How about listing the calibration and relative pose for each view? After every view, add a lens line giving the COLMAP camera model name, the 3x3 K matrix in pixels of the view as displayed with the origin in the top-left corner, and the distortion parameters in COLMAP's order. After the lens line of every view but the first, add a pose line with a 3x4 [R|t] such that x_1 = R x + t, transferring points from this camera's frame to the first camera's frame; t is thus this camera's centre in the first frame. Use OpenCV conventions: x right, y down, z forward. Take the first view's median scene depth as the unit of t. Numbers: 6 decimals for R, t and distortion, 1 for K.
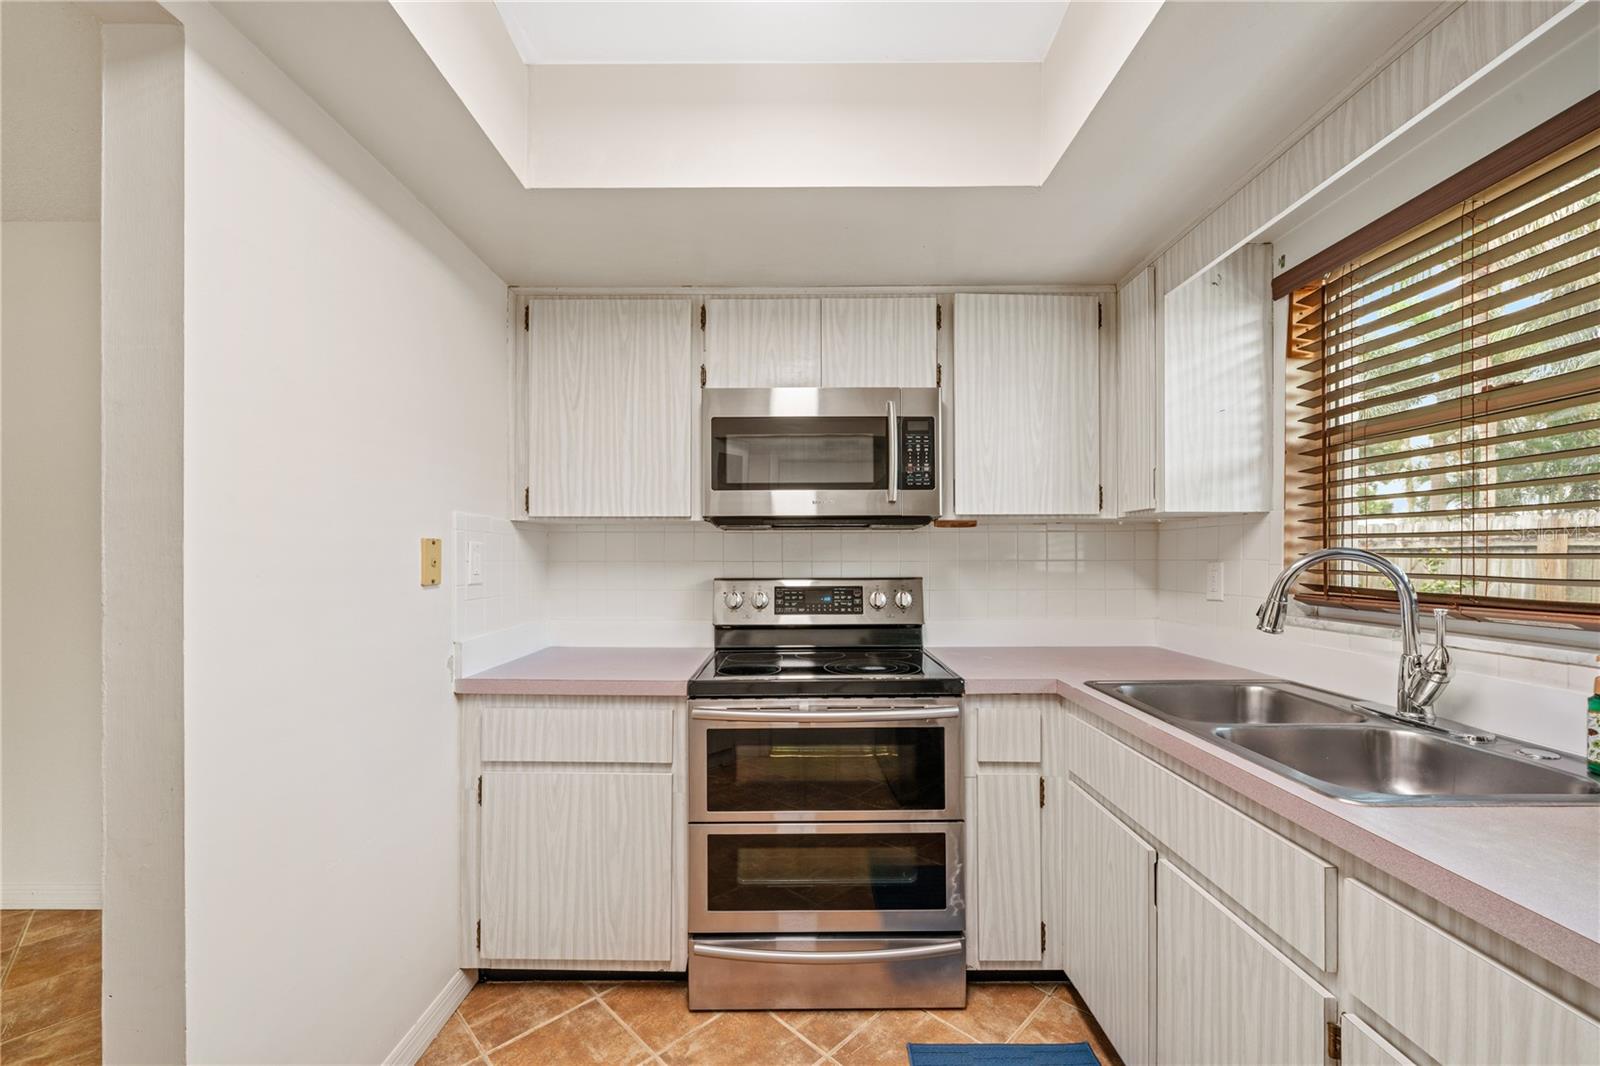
lens RADIAL K [[636.1, 0, 816.6], [0, 636.1, 563.5], [0, 0, 1]] dist [-0.003760, 0.000155]
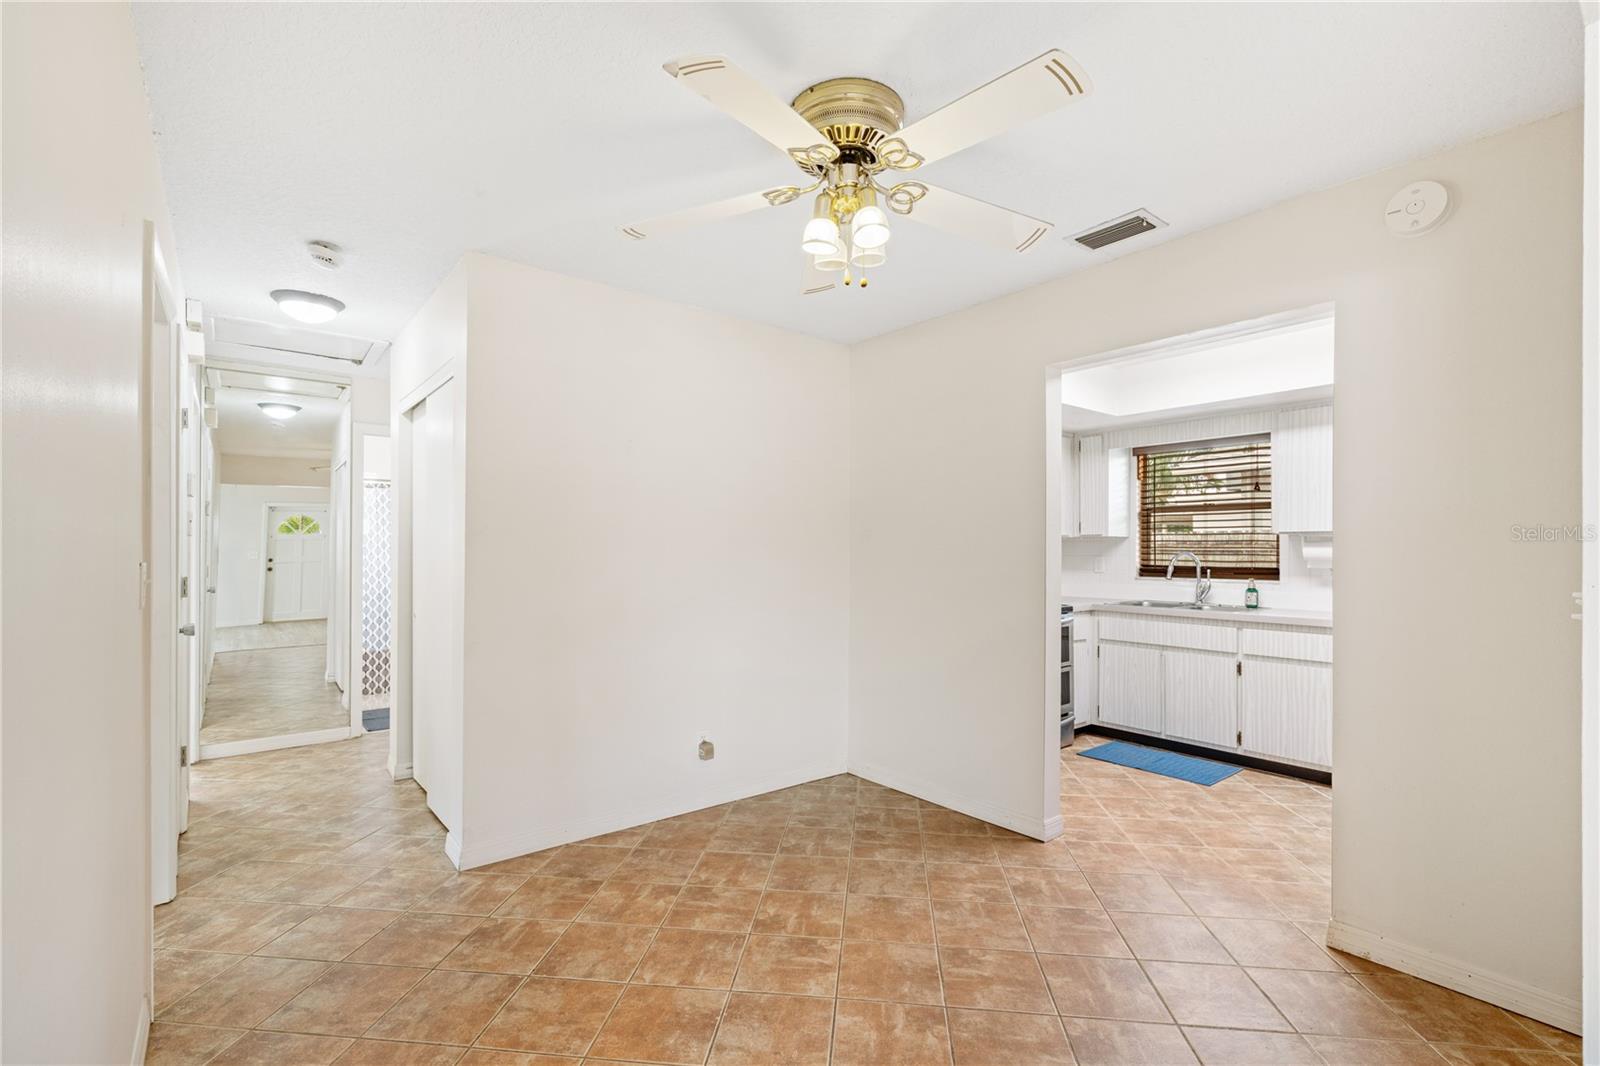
lens RADIAL K [[712.2, 0, 806.4], [0, 712.2, 554.9], [0, 0, 1]] dist [0.003040, 0.000060]
pose [[0.779324, 0.000173, 0.626621, -2.205903], [0.002014, 0.999994, -0.002780, -0.003984], [-0.626618, 0.003428, 0.779319, -0.453543]]
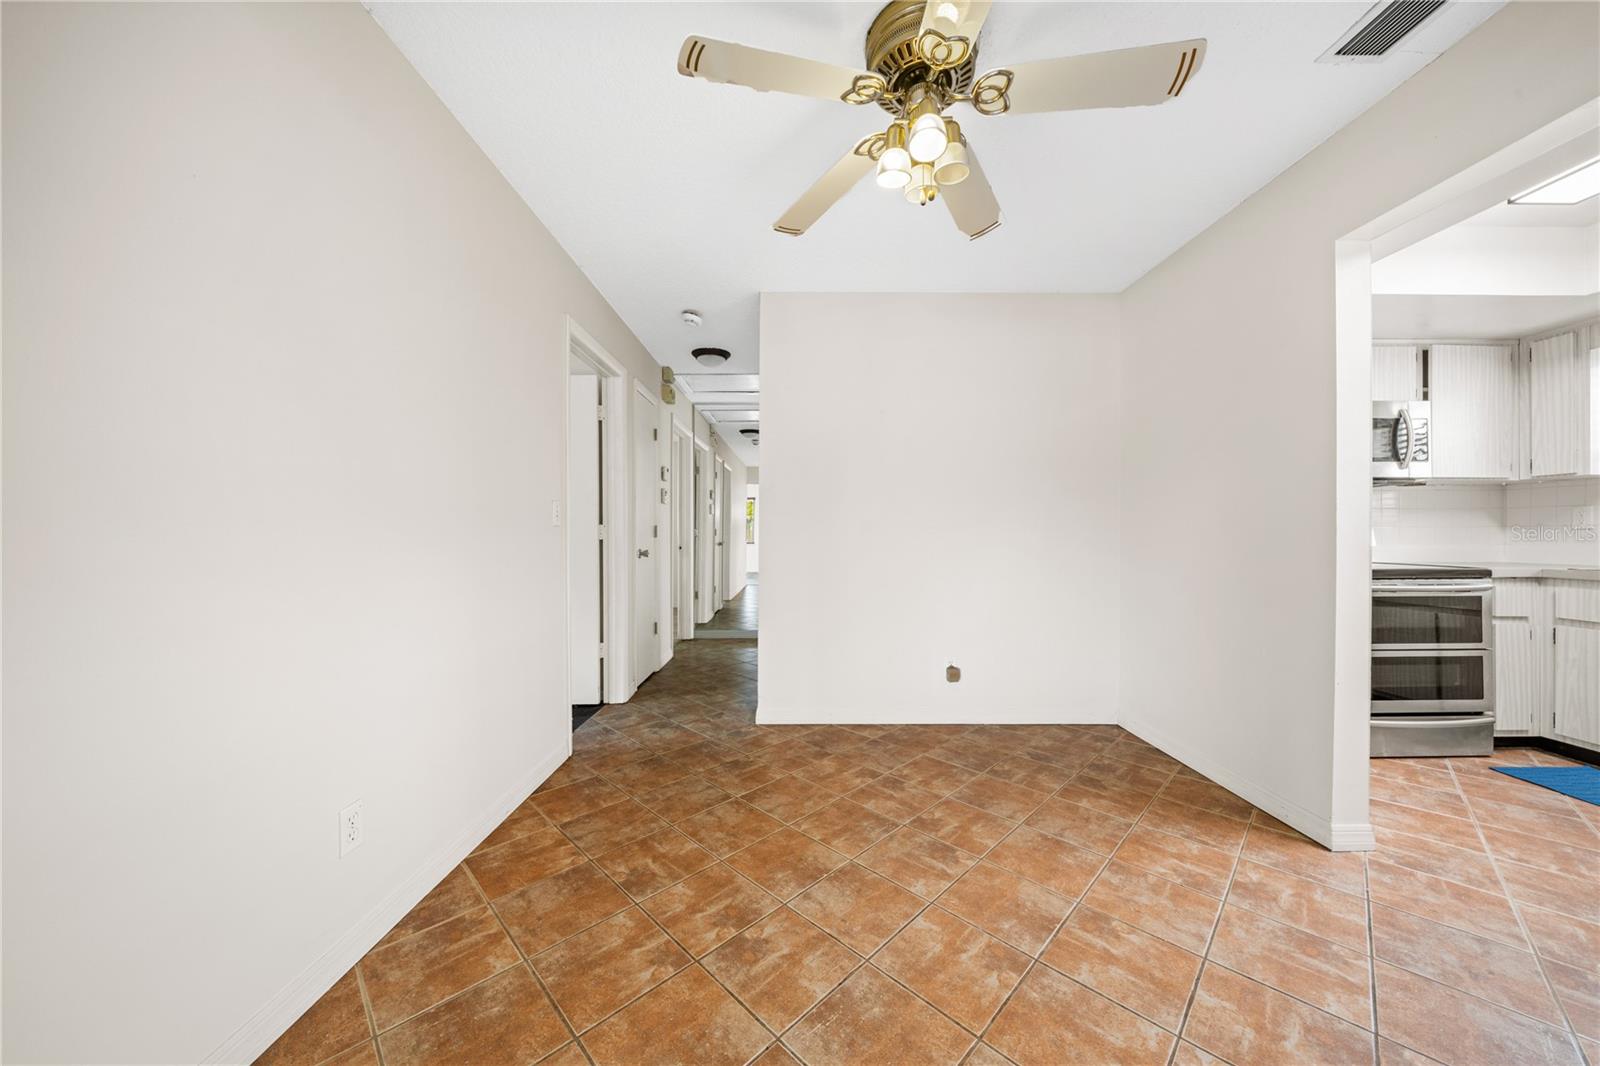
lens RADIAL K [[553.6, 0, 804.8], [0, 553.6, 537.1], [0, 0, 1]] dist [-0.006315, 0.000425]
pose [[0.999982, 0.001692, 0.005722, -1.666528], [-0.001670, 0.999991, -0.003814, 0.102377], [-0.005728, 0.003804, 0.999976, -0.504981]]
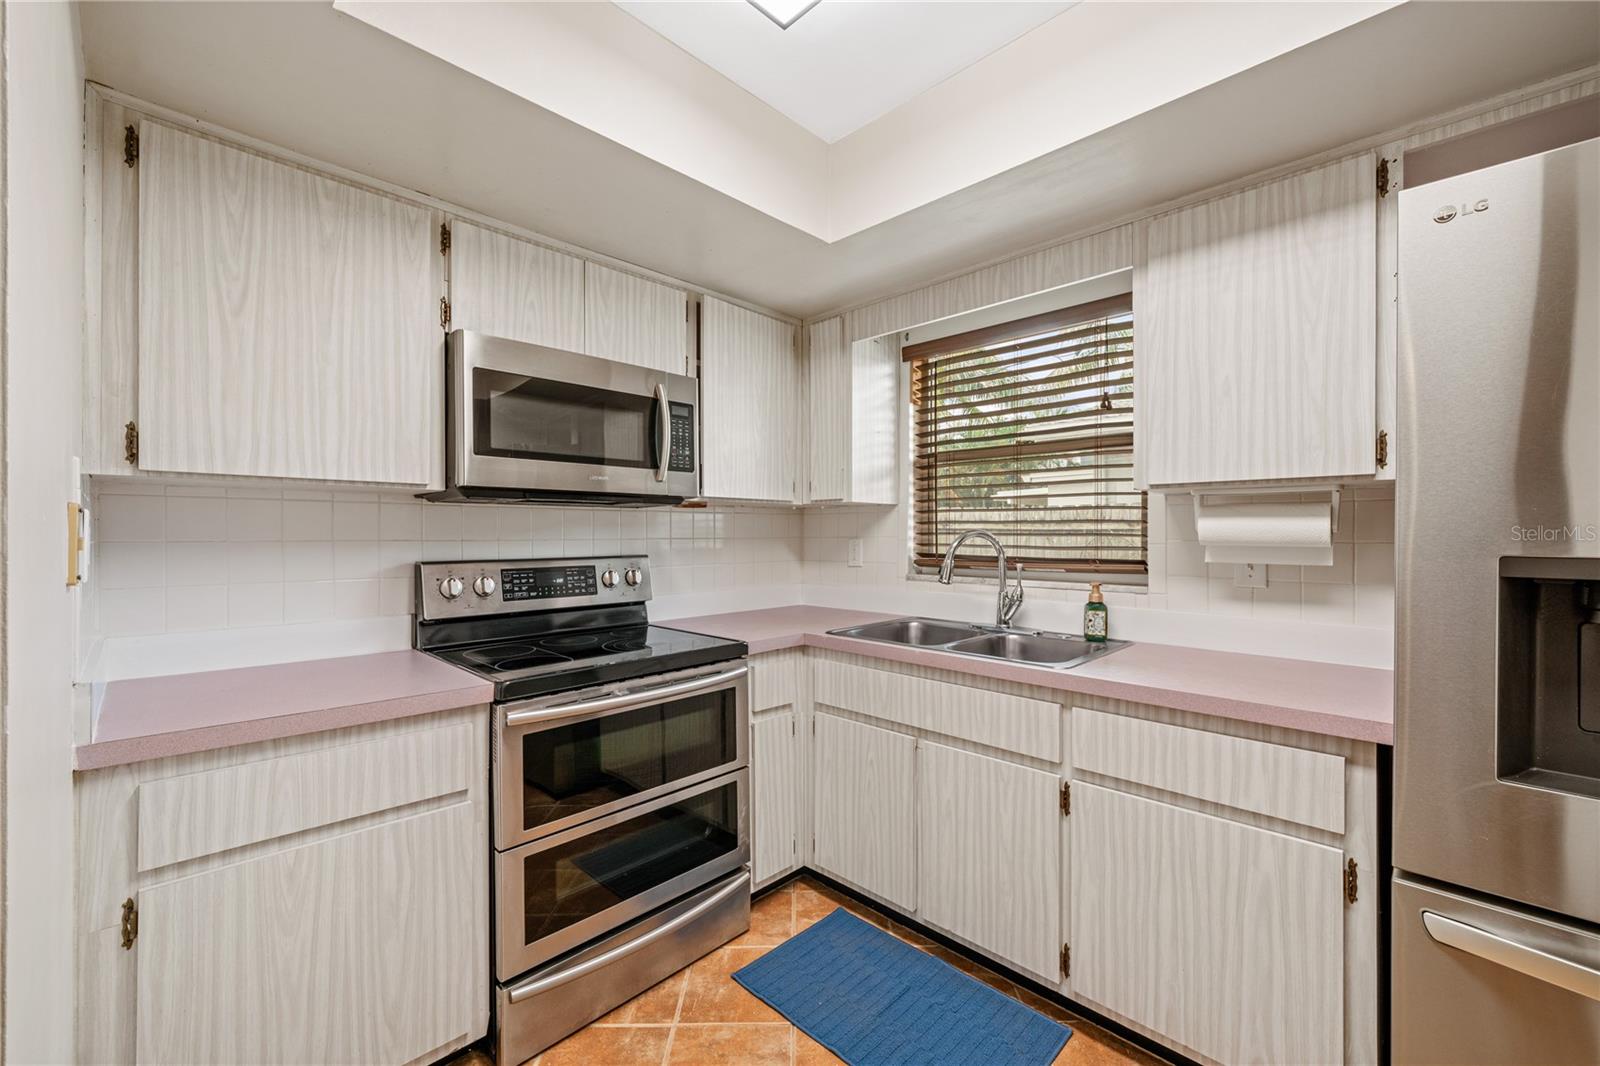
lens RADIAL K [[636.1, 0, 811.4], [0, 636.1, 542.6], [0, 0, 1]] dist [-0.003760, 0.000155]
pose [[0.698525, -0.007995, 0.715541, -0.500522], [0.005684, 0.999968, 0.005624, -0.003209], [-0.715563, 0.000139, 0.698548, 0.117656]]
